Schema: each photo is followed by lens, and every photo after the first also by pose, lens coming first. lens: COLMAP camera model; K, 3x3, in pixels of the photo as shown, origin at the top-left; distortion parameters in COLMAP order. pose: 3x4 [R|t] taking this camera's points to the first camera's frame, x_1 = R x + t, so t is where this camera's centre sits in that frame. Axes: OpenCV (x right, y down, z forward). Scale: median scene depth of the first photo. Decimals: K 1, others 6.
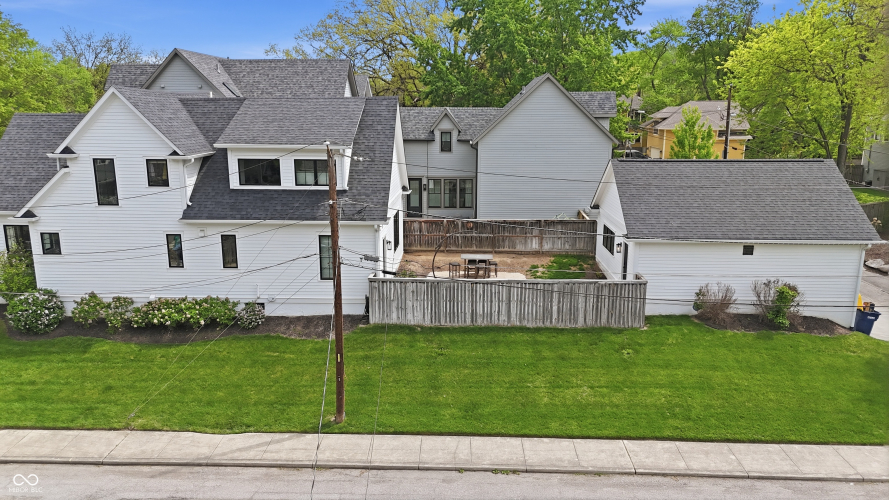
lens RADIAL K [[636.6, 0, 444.5], [0, 636.6, 250.0], [0, 0, 1]] dist [0.098169, -0.073256]
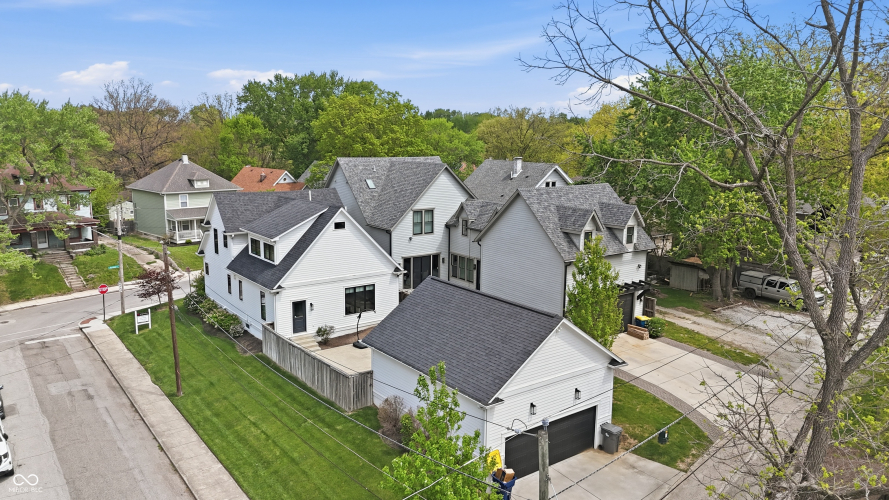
lens RADIAL K [[636.6, 0, 444.5], [0, 636.6, 250.0], [0, 0, 1]] dist [0.098169, -0.073256]
pose [[0.630638, 0.141016, -0.763158, 1.712019], [-0.167115, 0.984959, 0.043904, -0.353603], [0.757871, 0.099848, 0.644718, 0.382404]]
